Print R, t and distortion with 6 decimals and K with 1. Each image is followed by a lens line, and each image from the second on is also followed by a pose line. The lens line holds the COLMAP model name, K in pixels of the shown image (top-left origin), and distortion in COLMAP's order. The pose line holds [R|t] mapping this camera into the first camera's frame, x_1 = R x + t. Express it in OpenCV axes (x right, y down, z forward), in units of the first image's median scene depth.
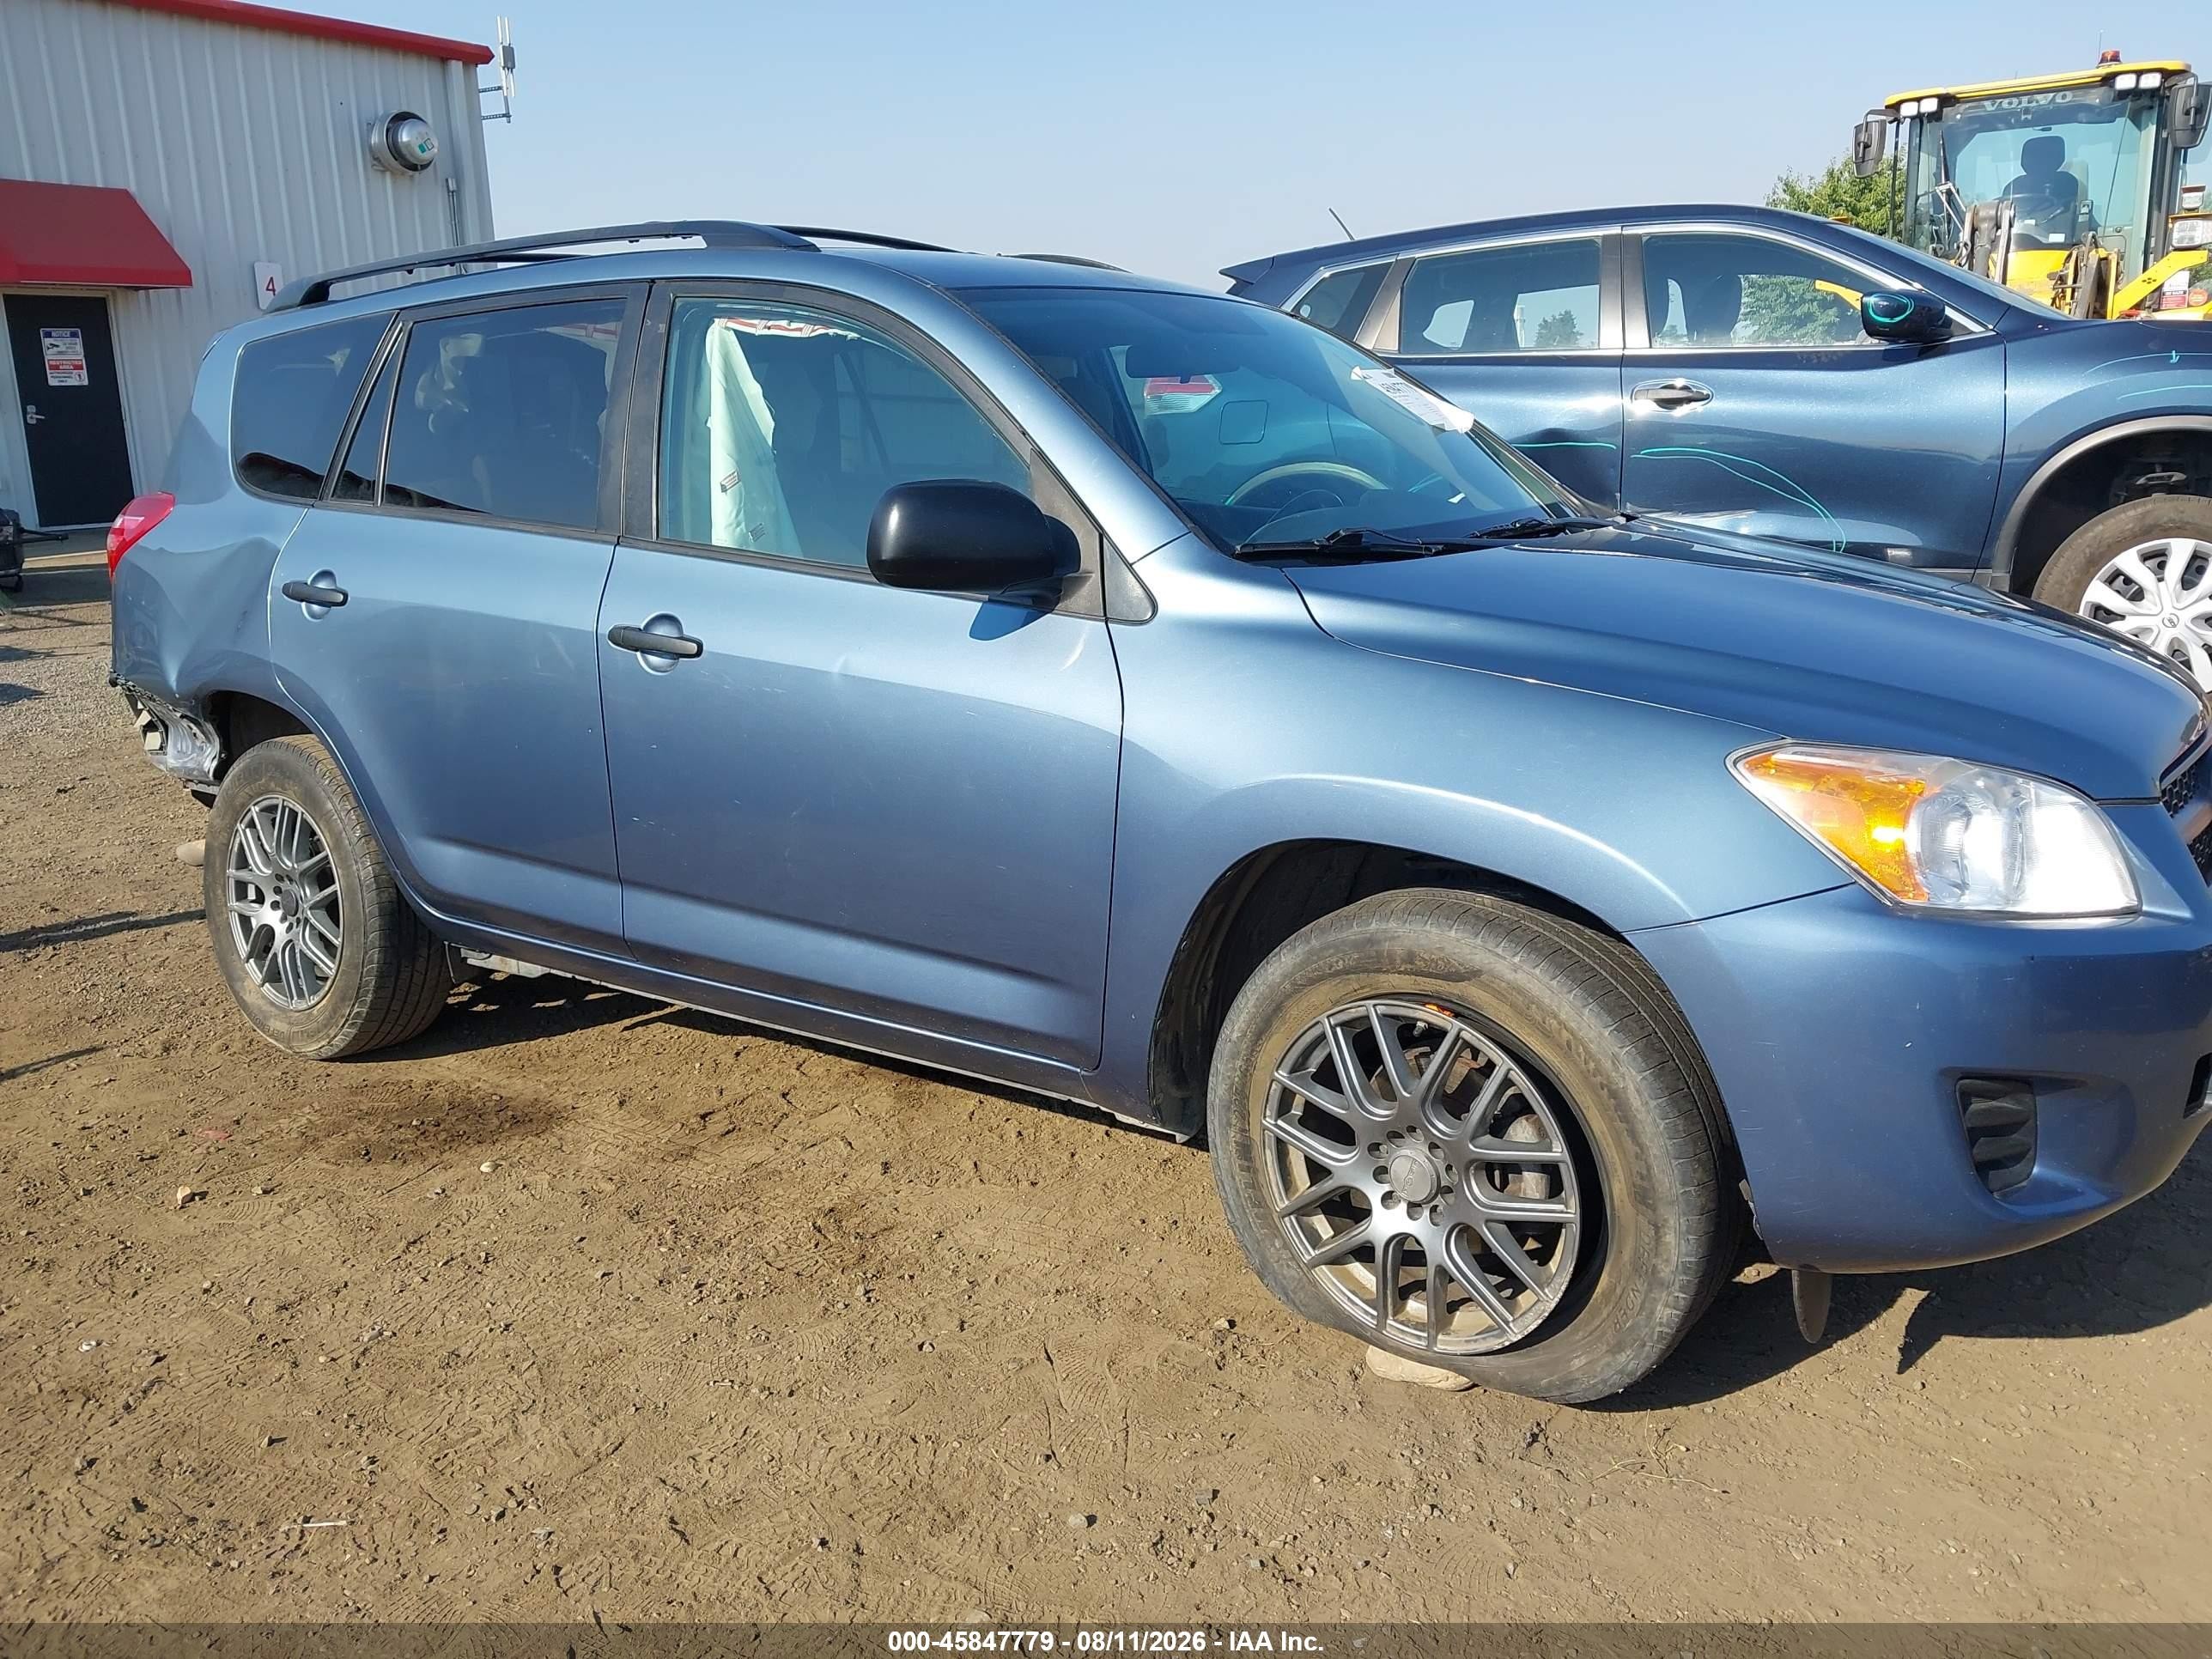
lens RADIAL K [[1737.5, 0, 1114.5], [0, 1737.5, 836.3], [0, 0, 1]] dist [0.016354, -0.025302]
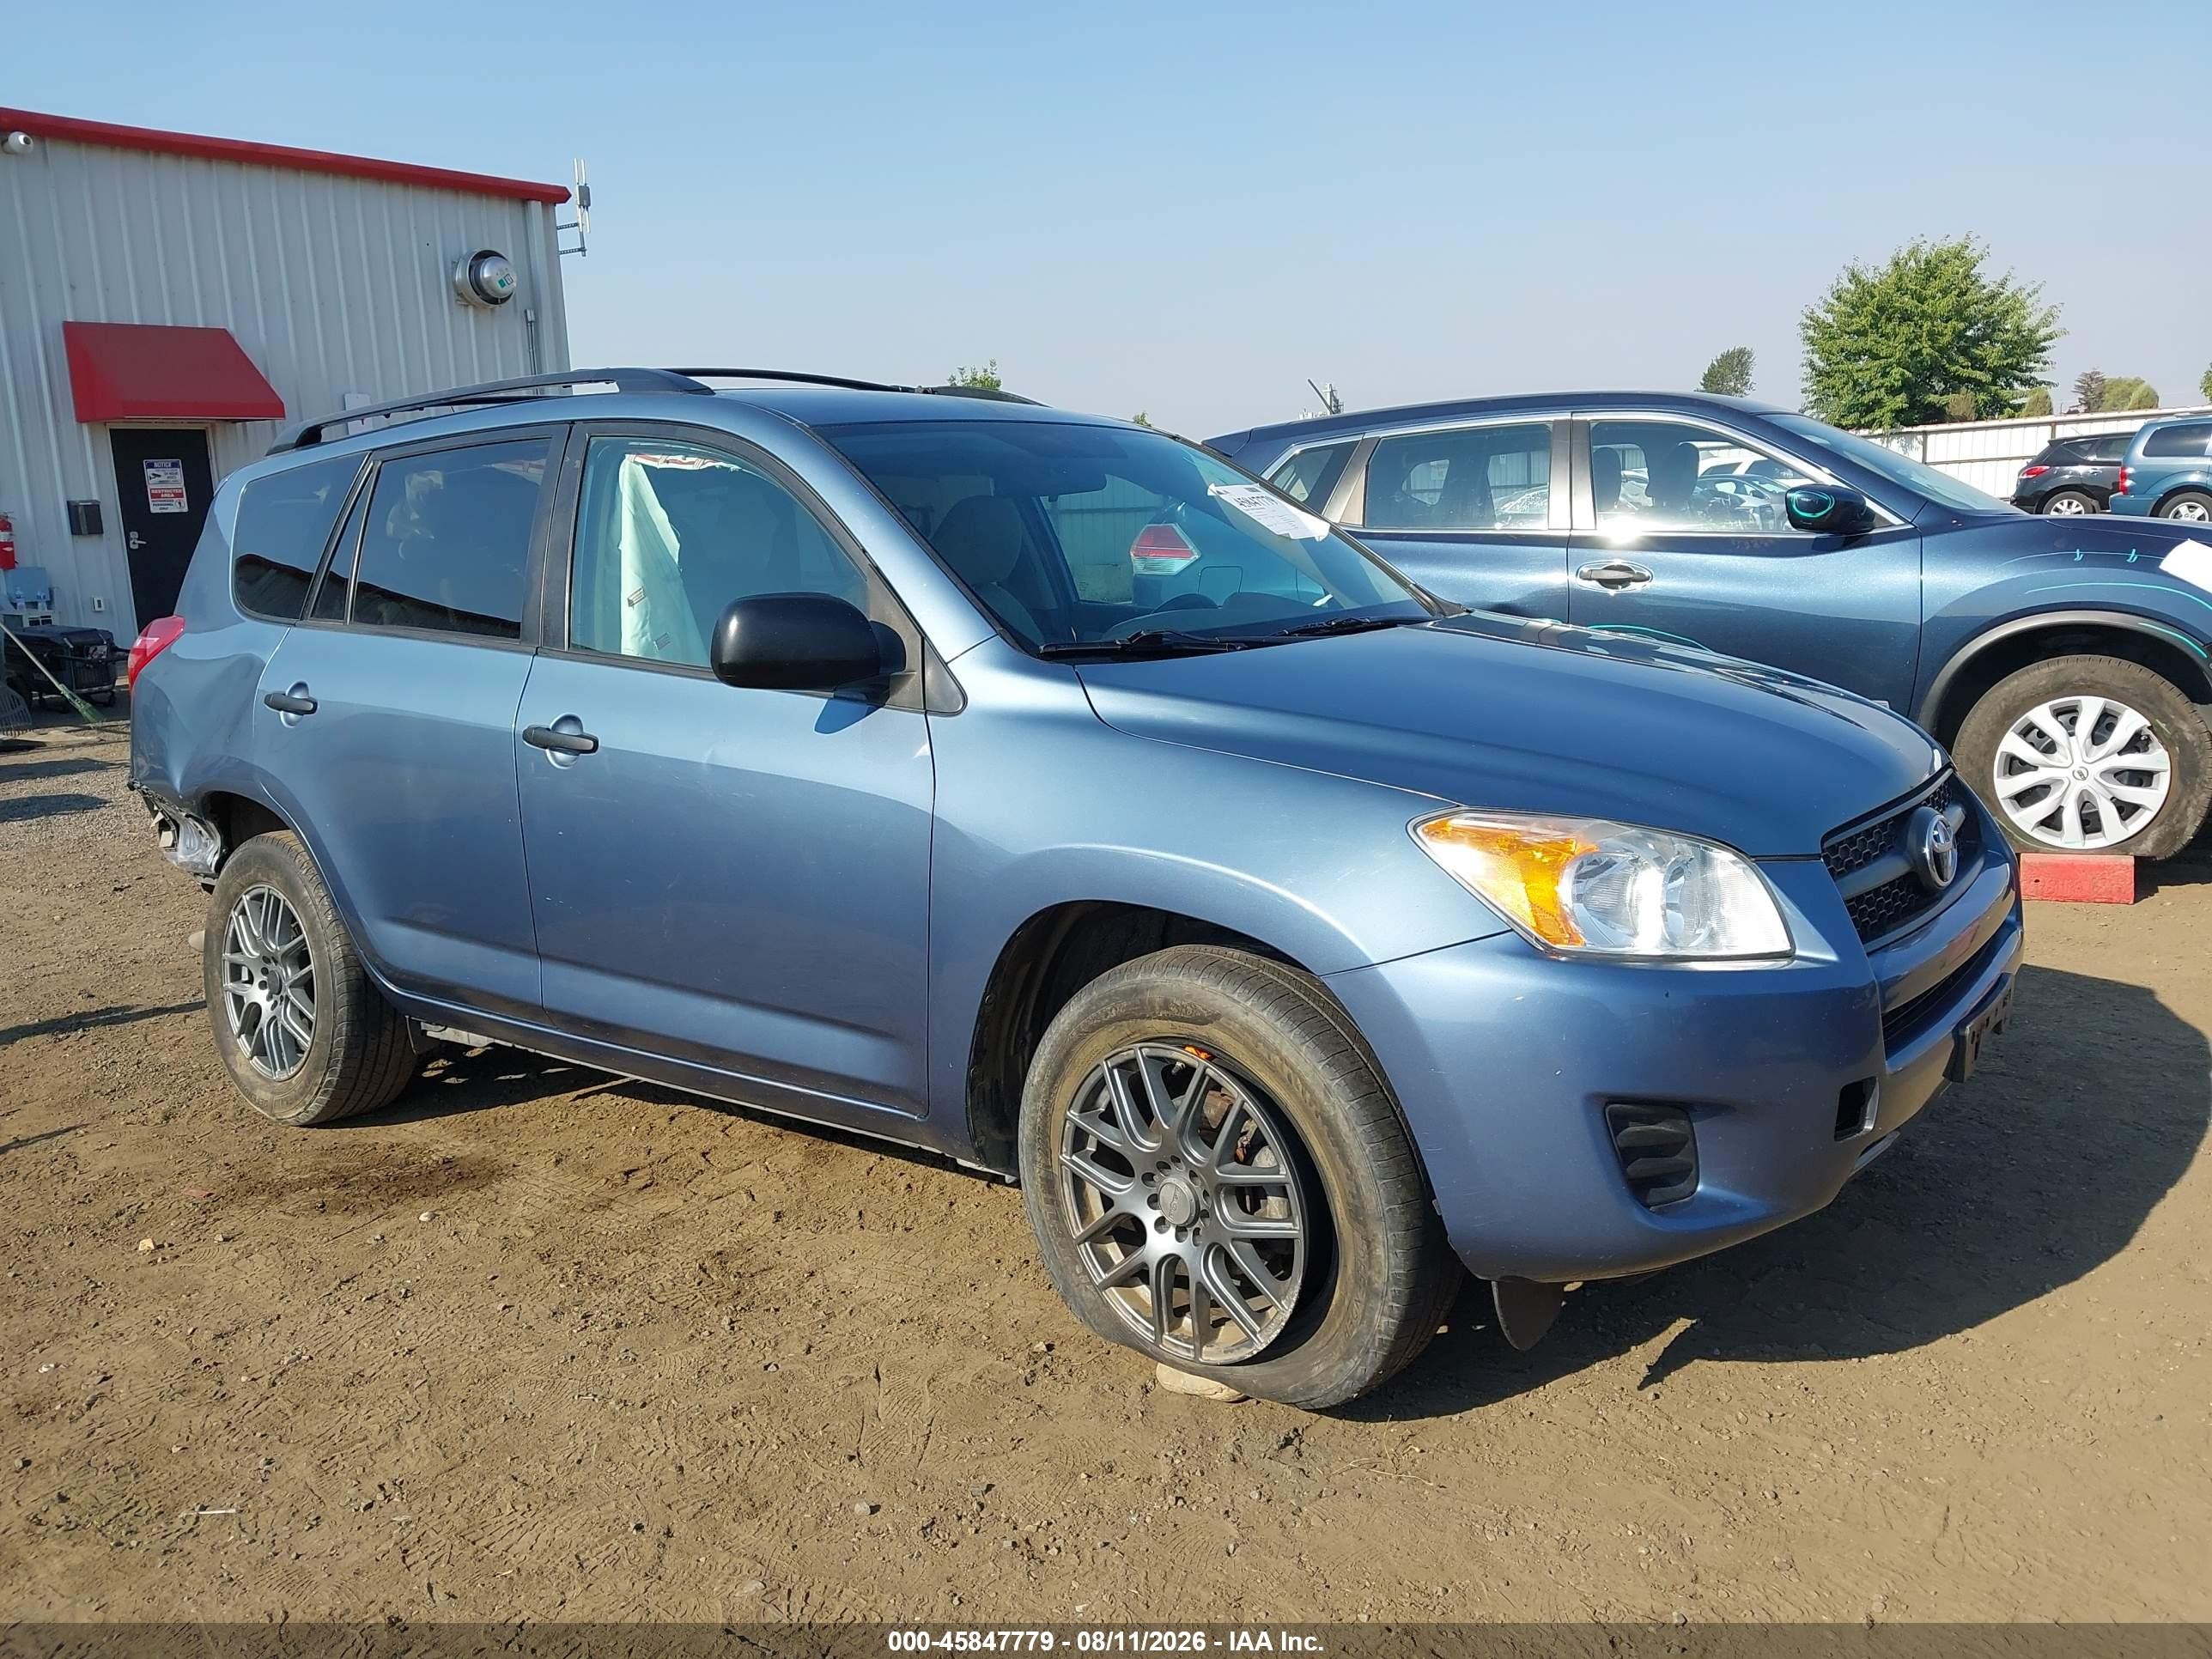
lens RADIAL K [[1737.5, 0, 1115.8], [0, 1737.5, 829.0], [0, 0, 1]] dist [0.016354, -0.025302]
pose [[0.998734, -0.013915, -0.048340, 0.163834], [0.011007, 0.998143, -0.059914, 0.019212], [0.049084, 0.059306, 0.997032, -0.113024]]
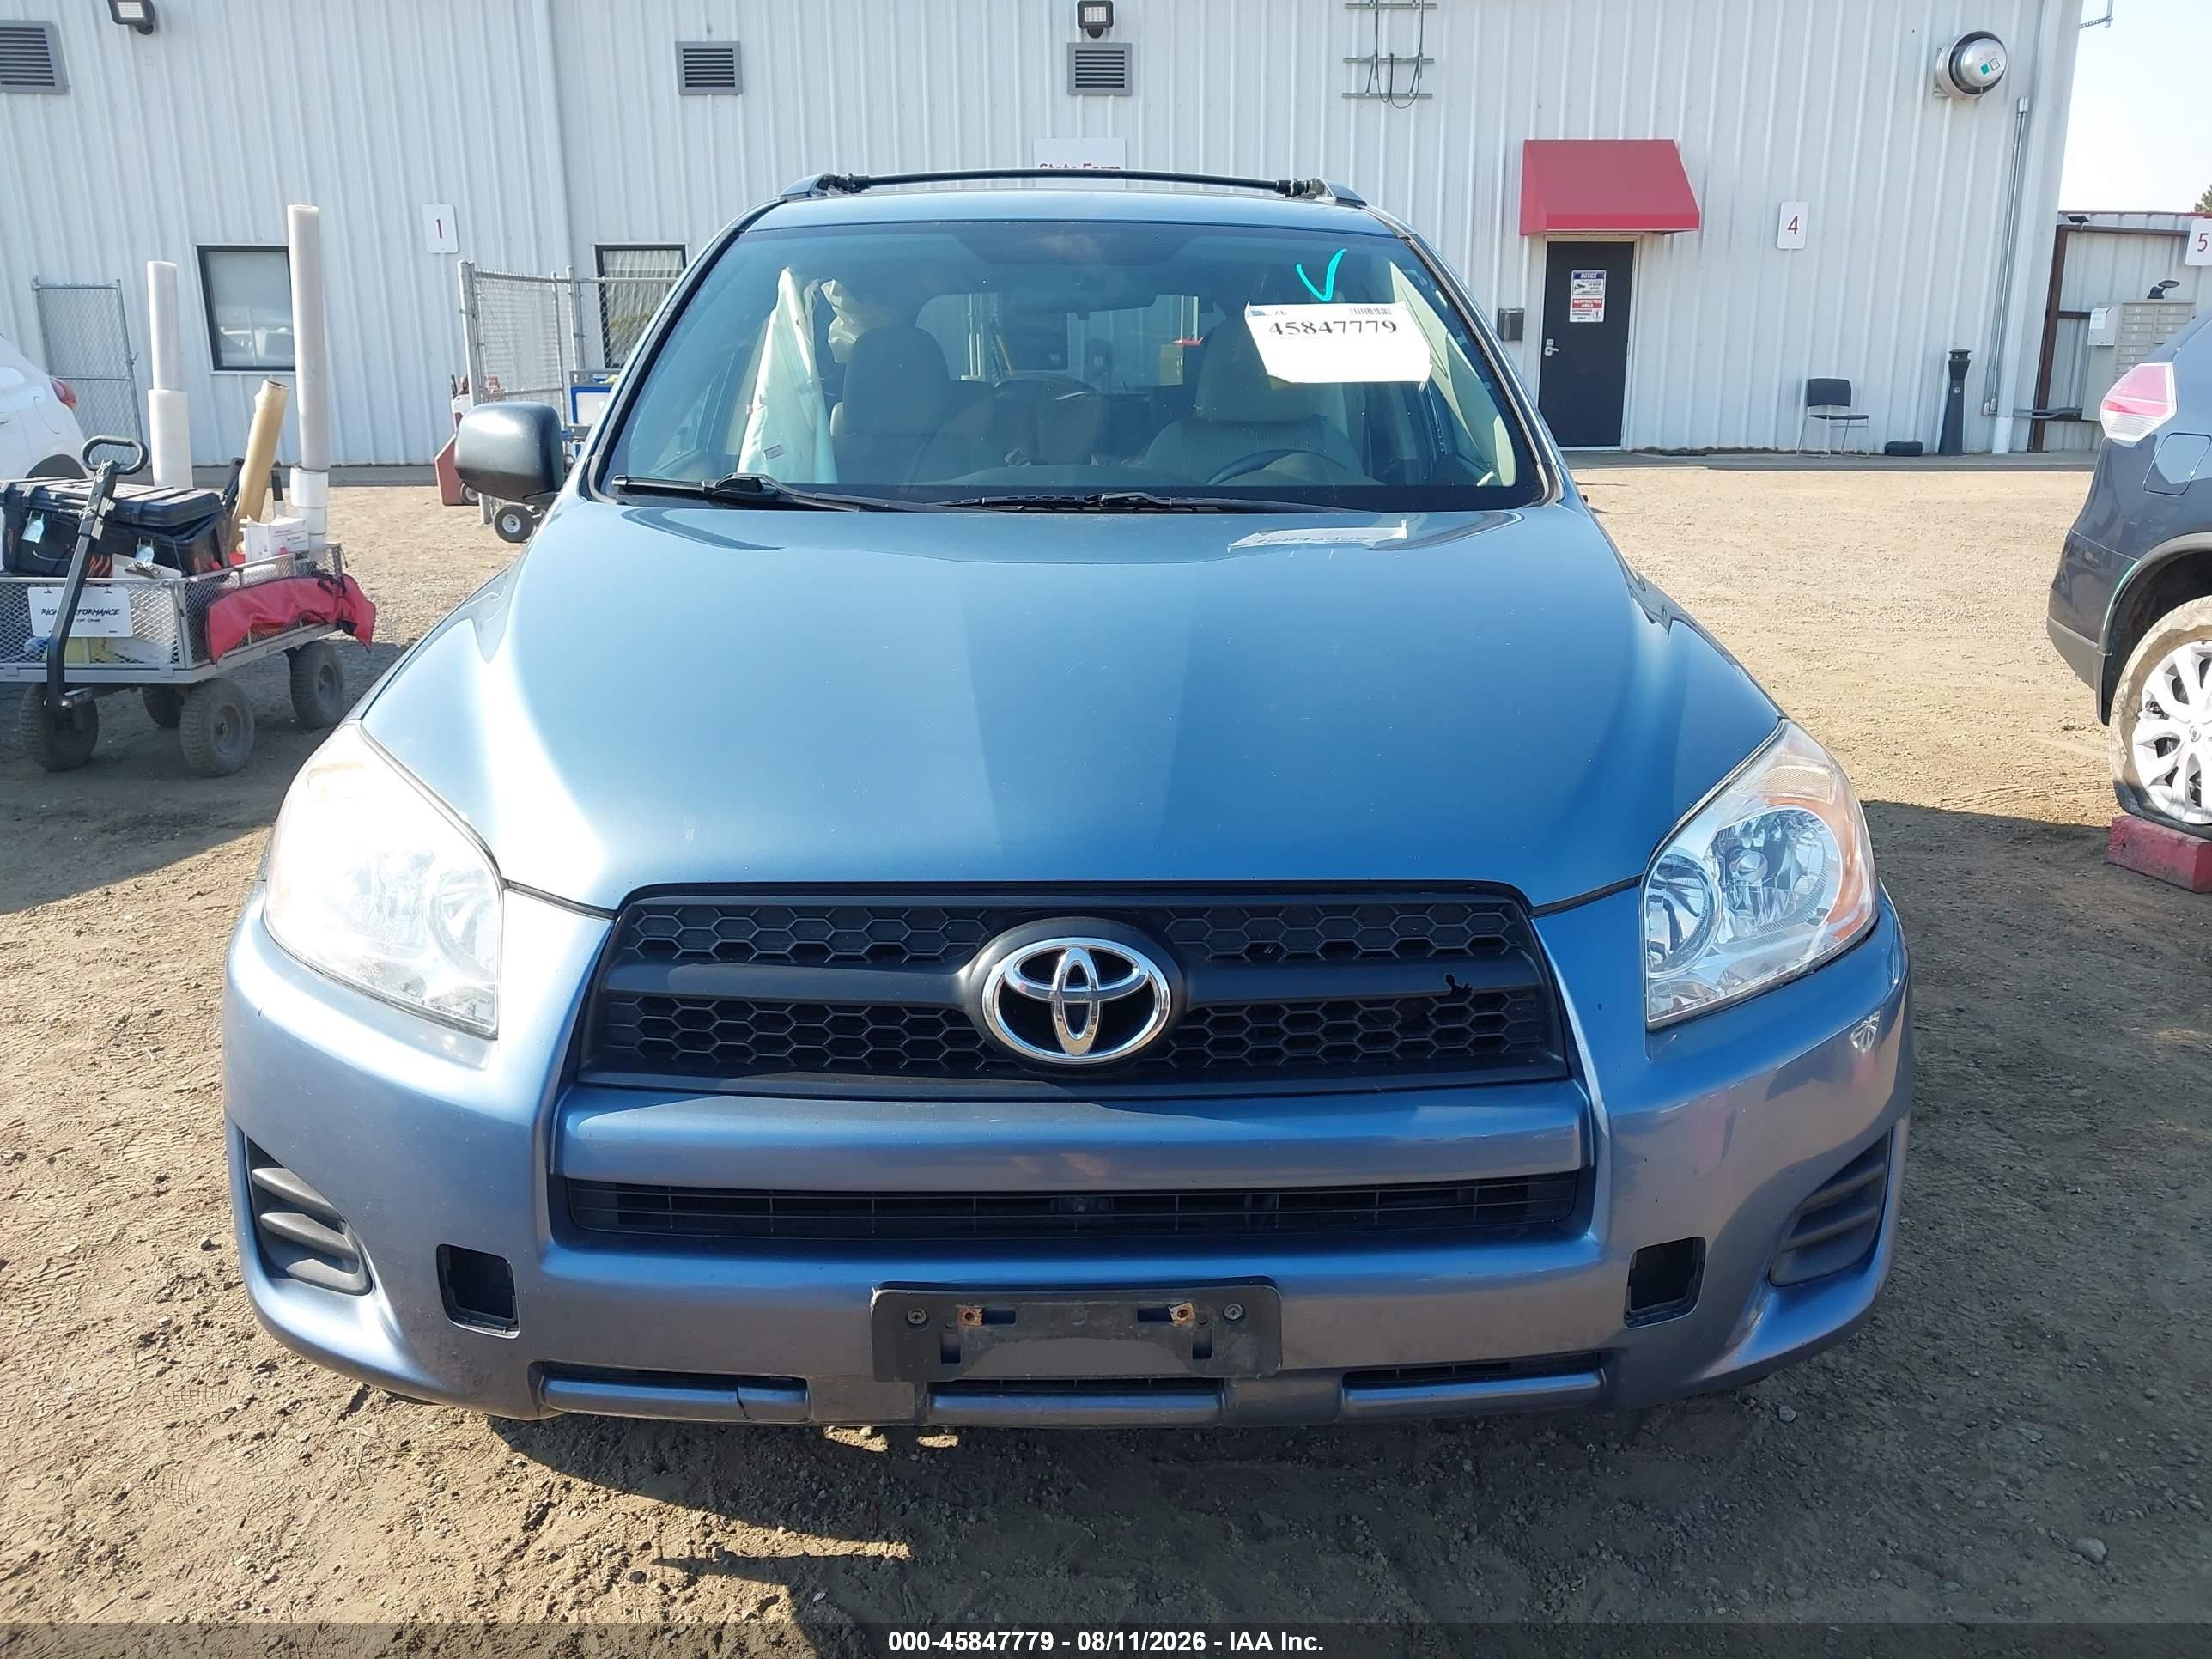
lens RADIAL K [[1737.5, 0, 1118.8], [0, 1737.5, 810.0], [0, 0, 1]] dist [0.016354, -0.025302]
pose [[0.563962, 0.226402, -0.794160, 1.411194], [-0.211457, 0.969213, 0.126144, -0.236024], [0.798269, 0.096790, 0.594473, 0.907641]]
